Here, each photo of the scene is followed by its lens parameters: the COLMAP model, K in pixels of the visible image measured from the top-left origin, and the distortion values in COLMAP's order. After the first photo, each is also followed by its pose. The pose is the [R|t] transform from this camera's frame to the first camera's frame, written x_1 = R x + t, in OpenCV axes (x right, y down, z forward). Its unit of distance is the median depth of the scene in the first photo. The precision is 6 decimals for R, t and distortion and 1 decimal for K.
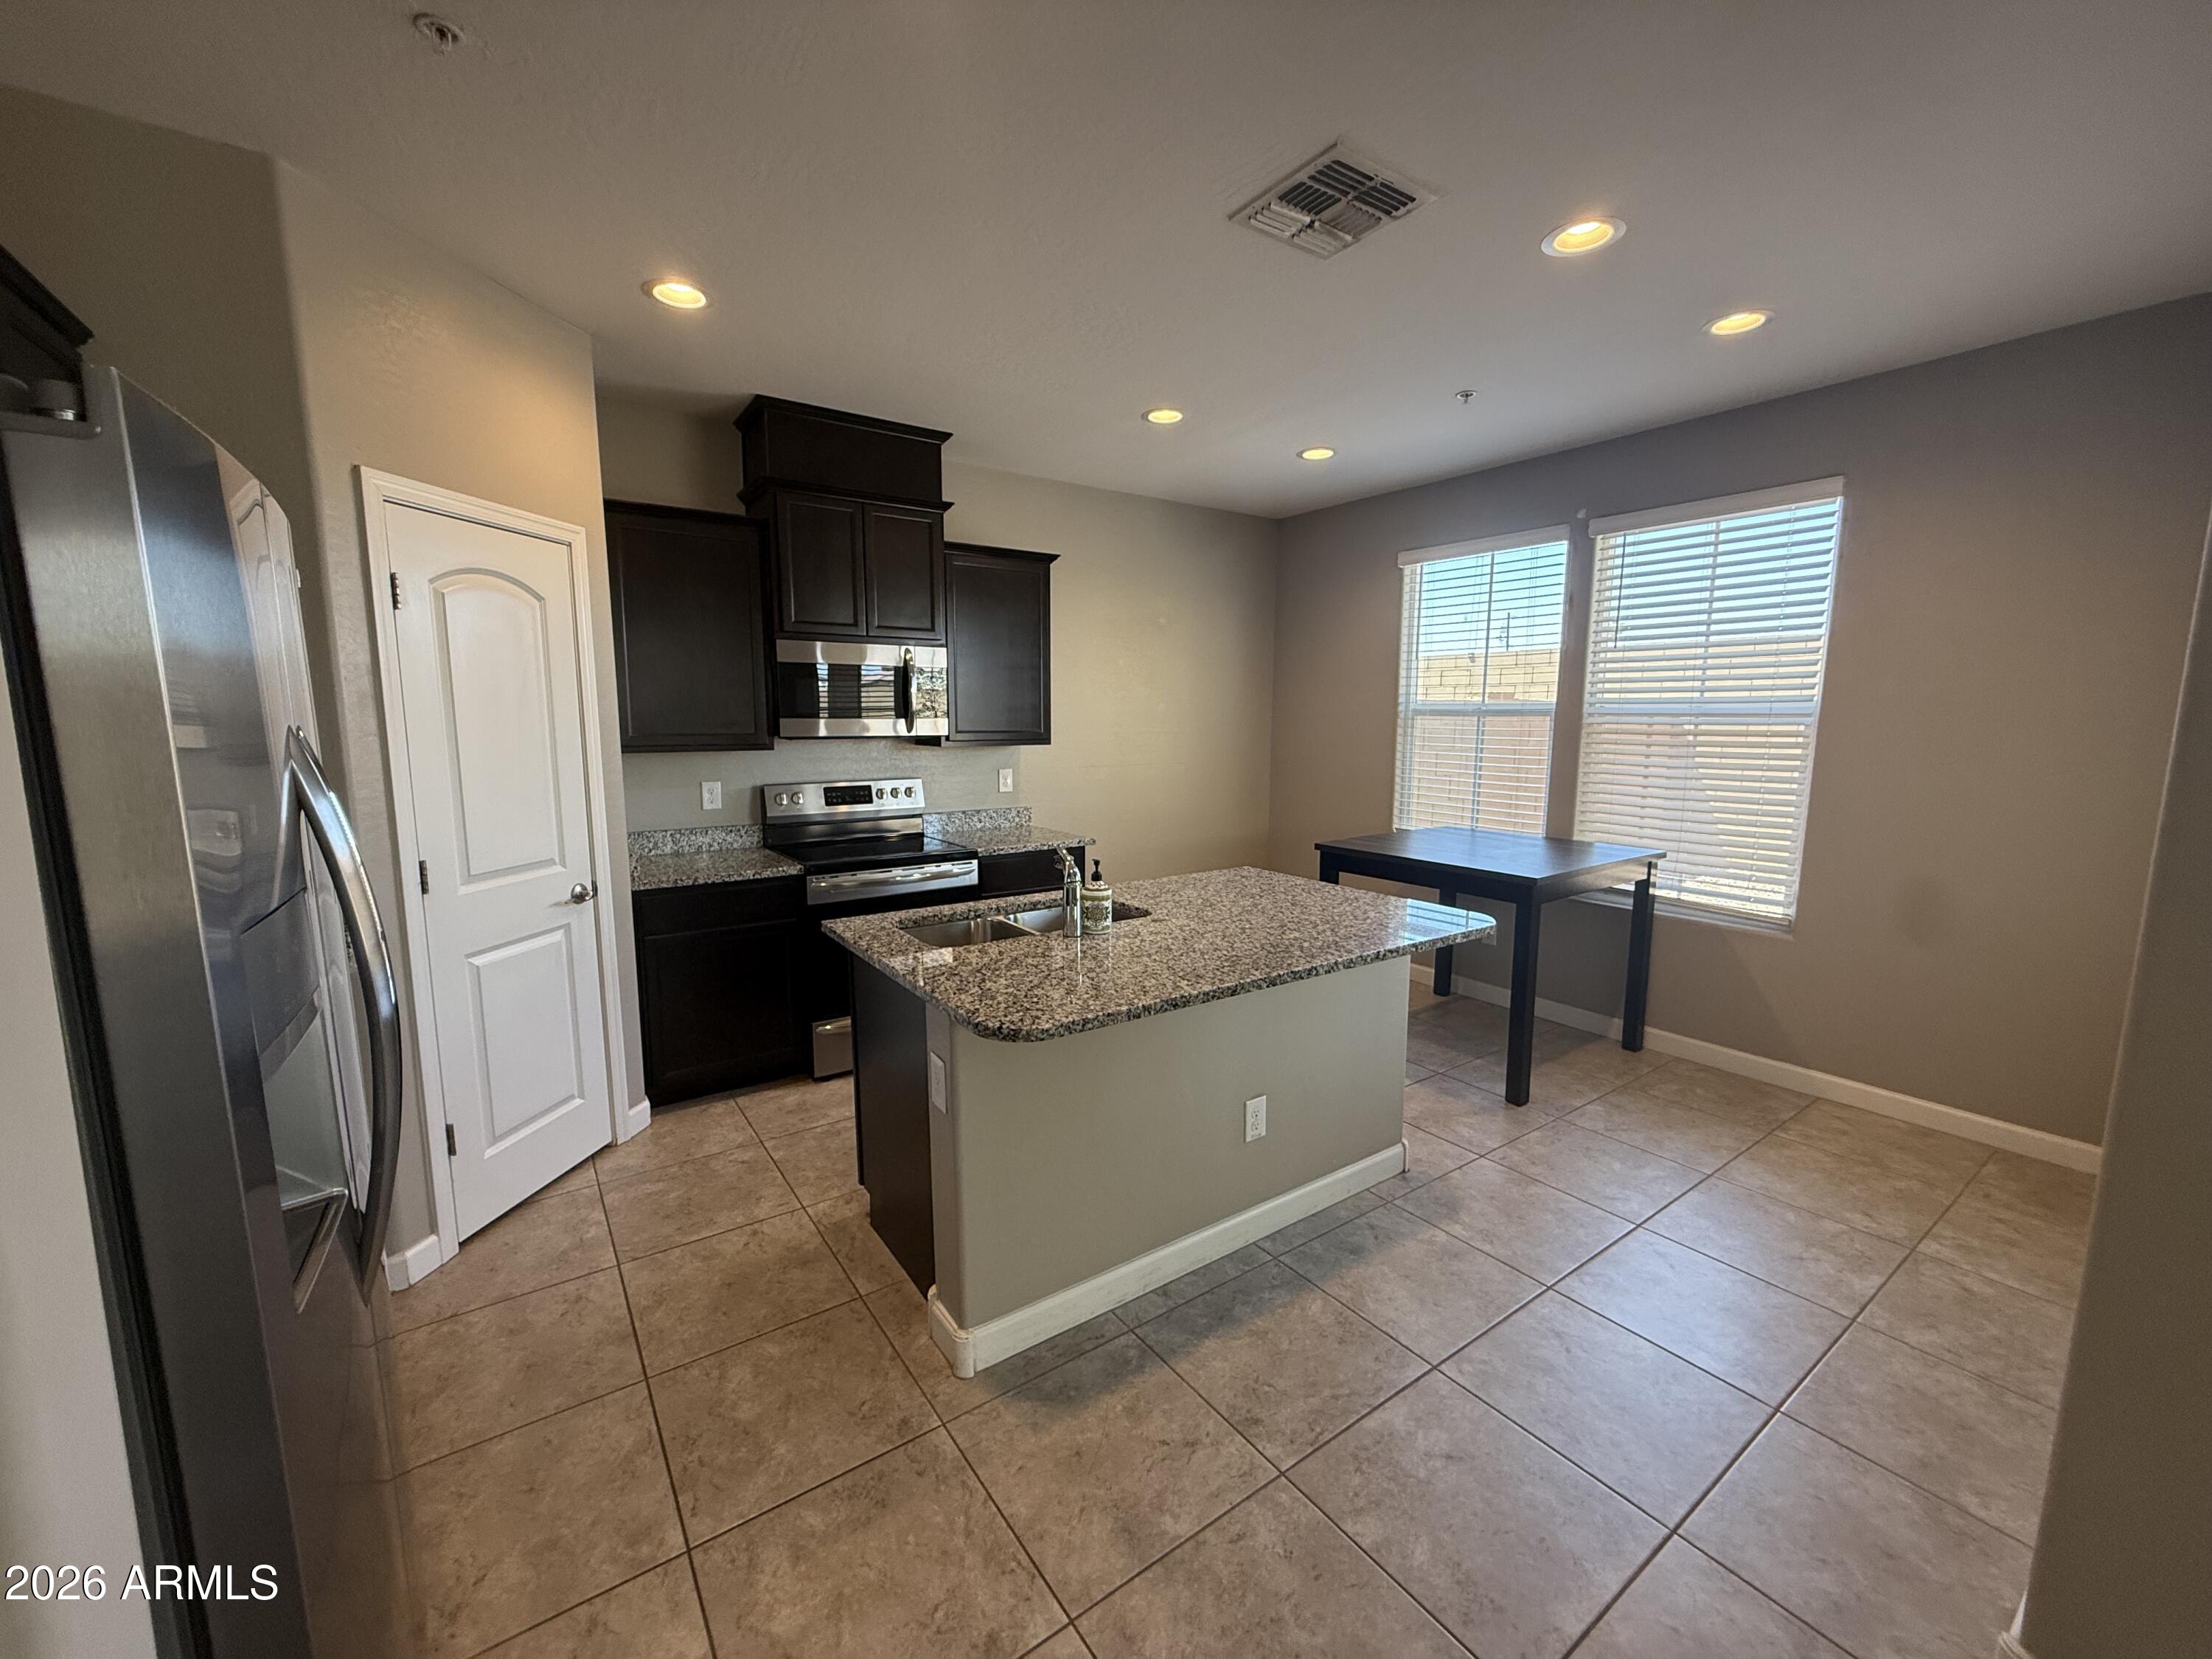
lens RADIAL K [[879.4, 0, 1094.2], [0, 879.4, 832.7], [0, 0, 1]] dist [0.000770, -0.000073]
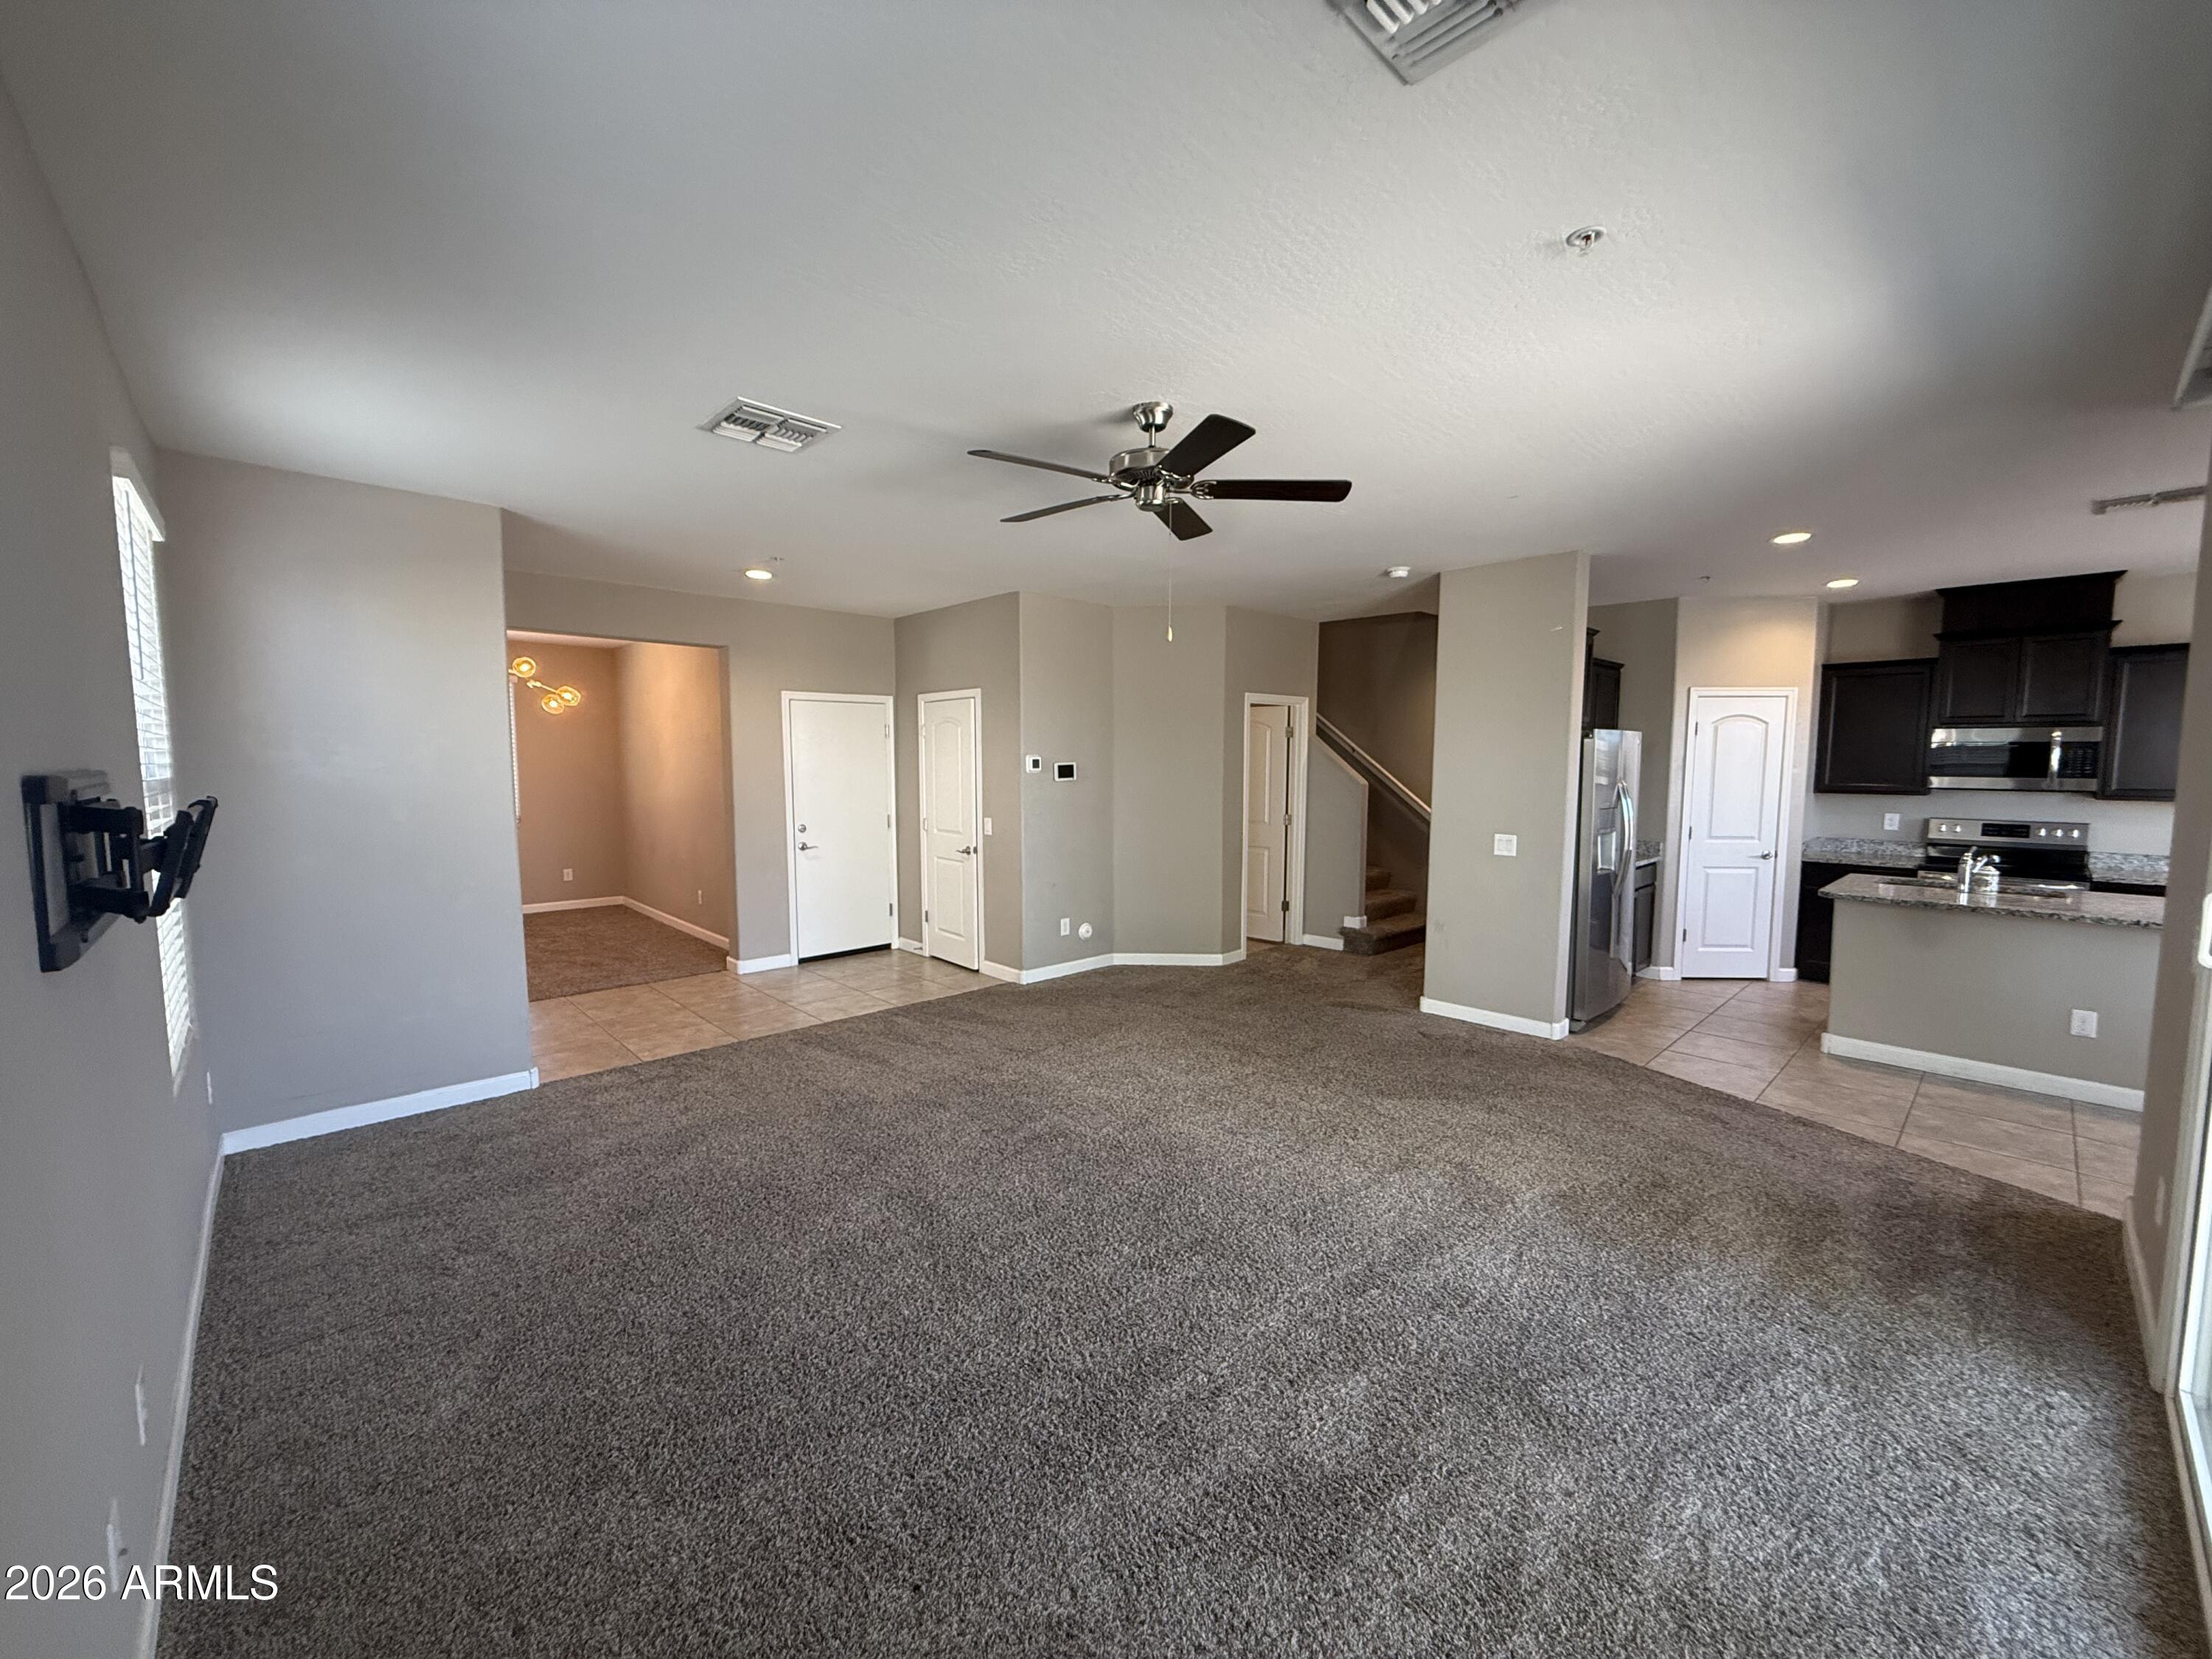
lens RADIAL K [[879.4, 0, 1094.2], [0, 879.4, 832.7], [0, 0, 1]] dist [0.000770, -0.000073]
pose [[0.141016, 0.079786, -0.986787, 1.001482], [-0.135649, 0.988904, 0.060572, 0.082385], [0.980670, 0.125315, 0.150274, -0.729793]]
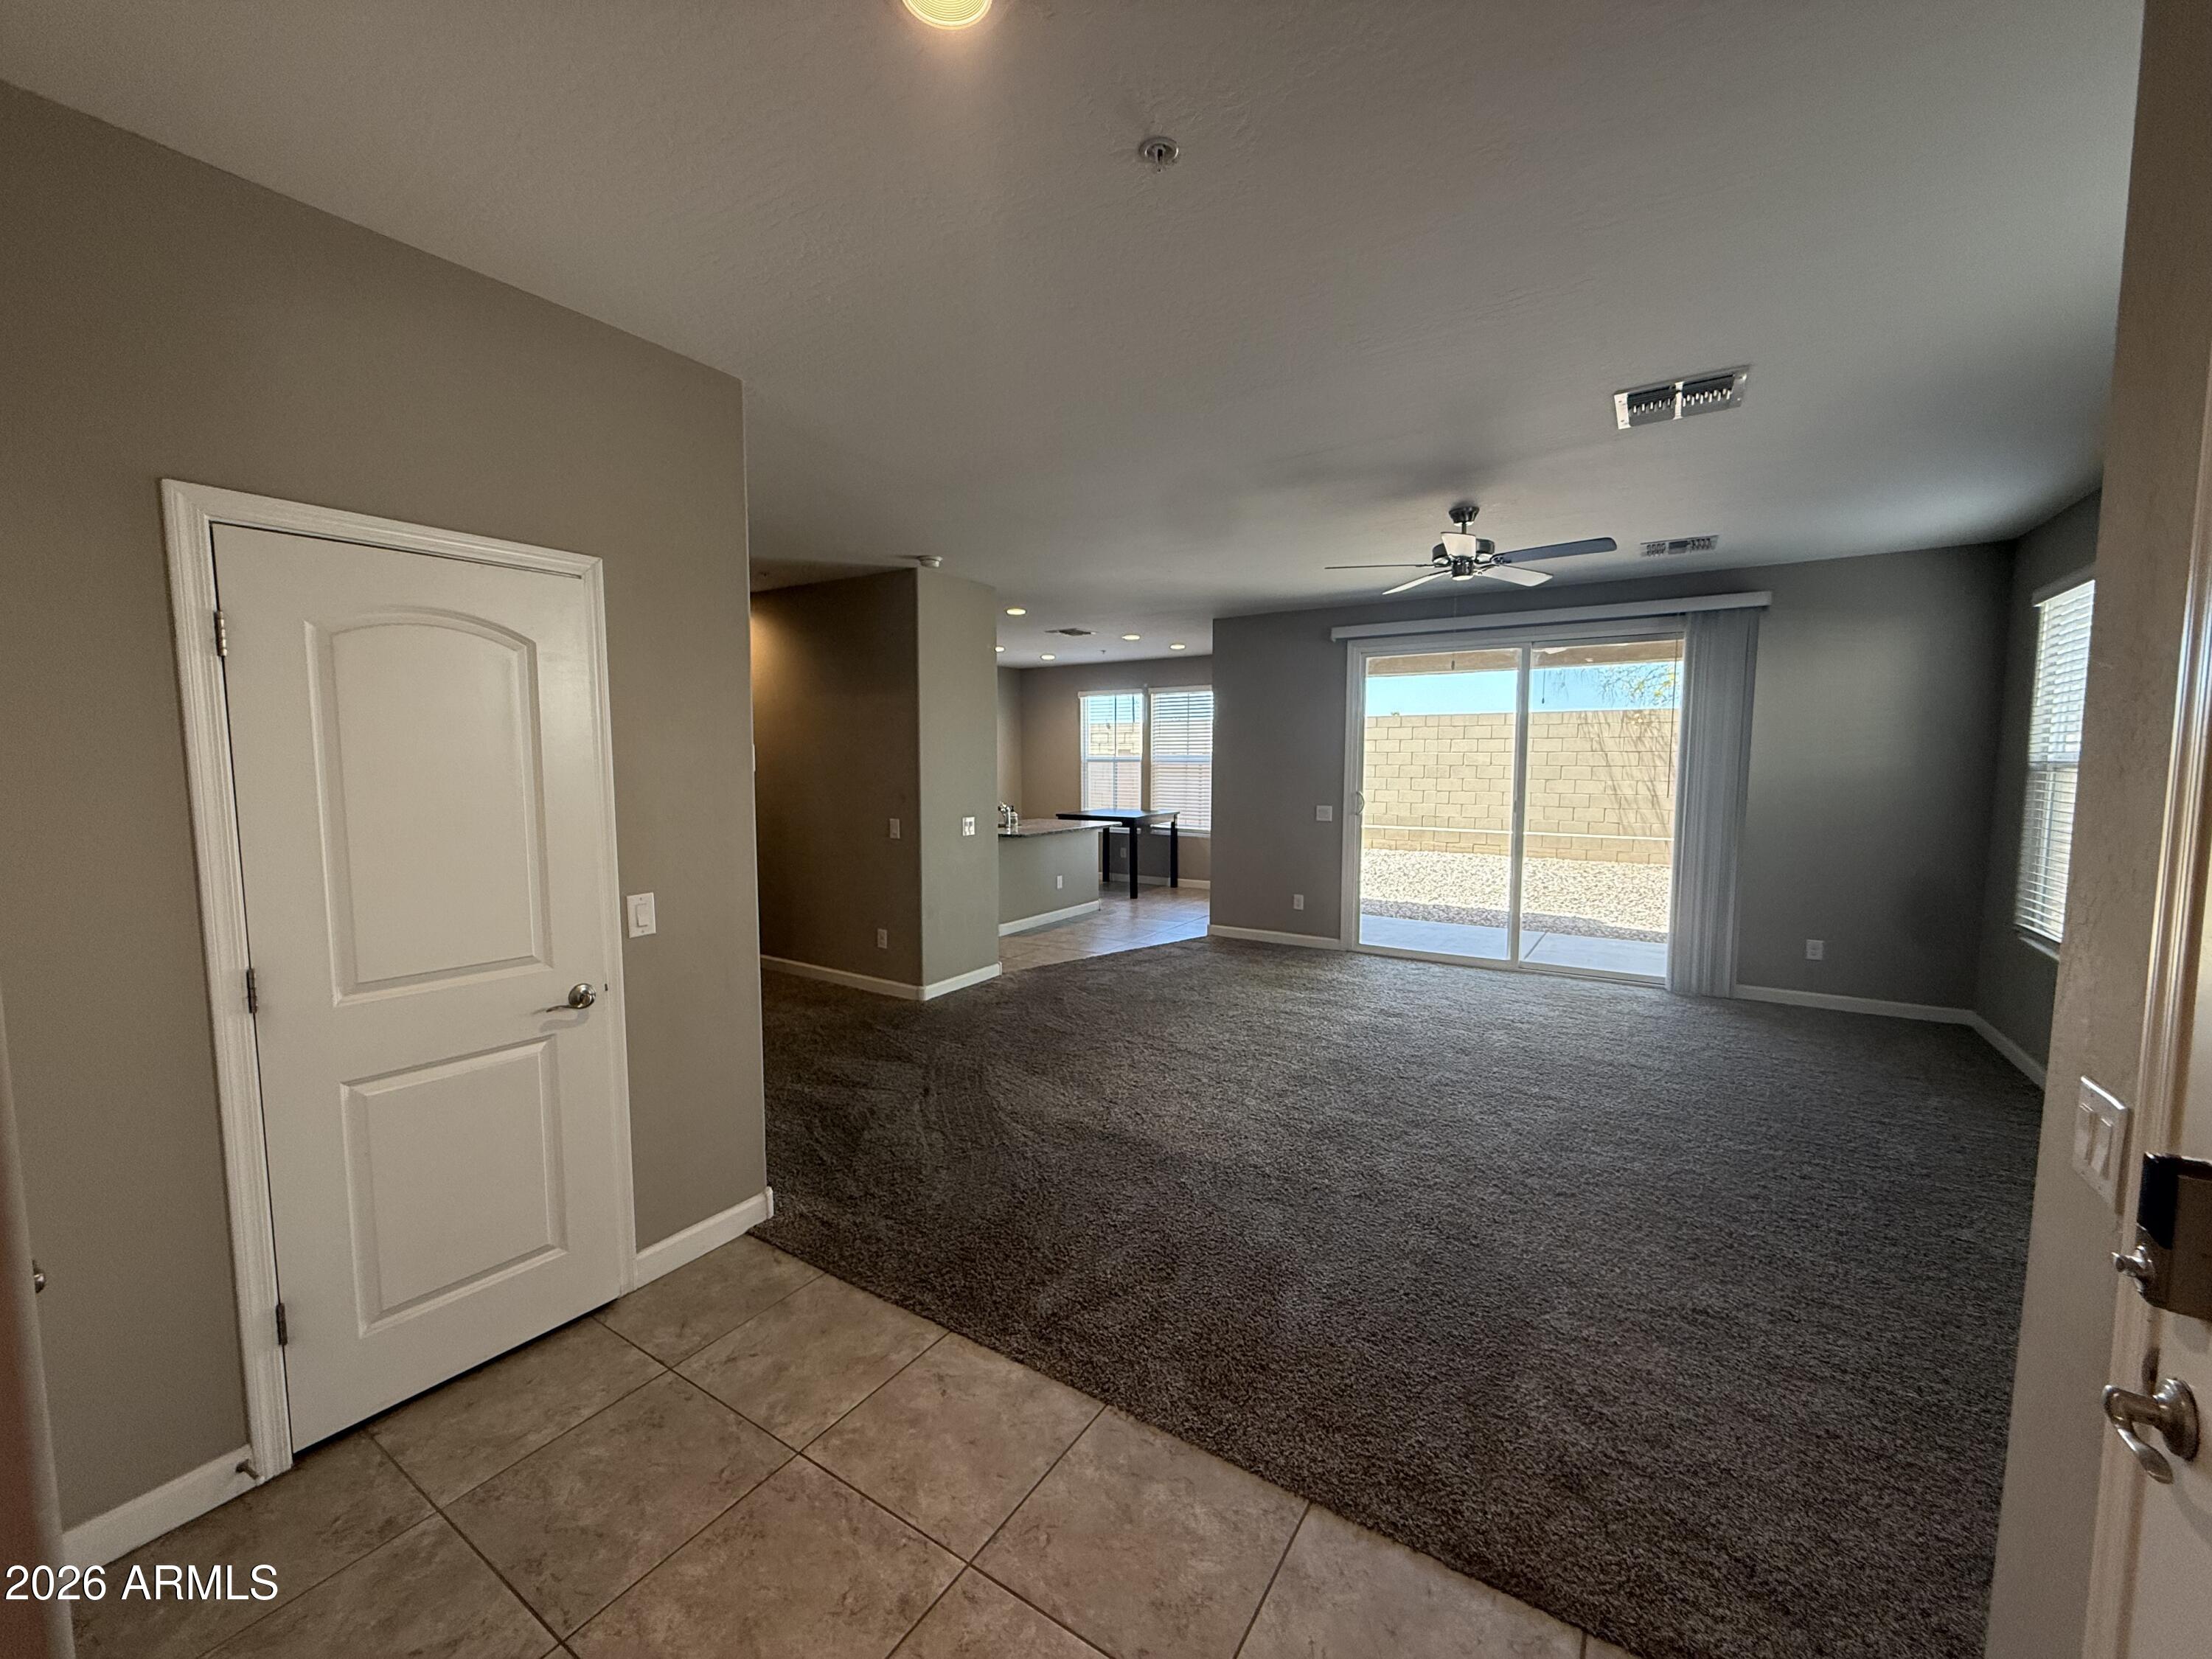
lens RADIAL K [[879.4, 0, 1094.2], [0, 879.4, 832.7], [0, 0, 1]] dist [0.000770, -0.000073]
pose [[0.926441, -0.036583, 0.374659, -0.625338], [0.055646, 0.997642, -0.040186, 0.183989], [-0.372305, 0.058078, 0.926291, -1.438091]]
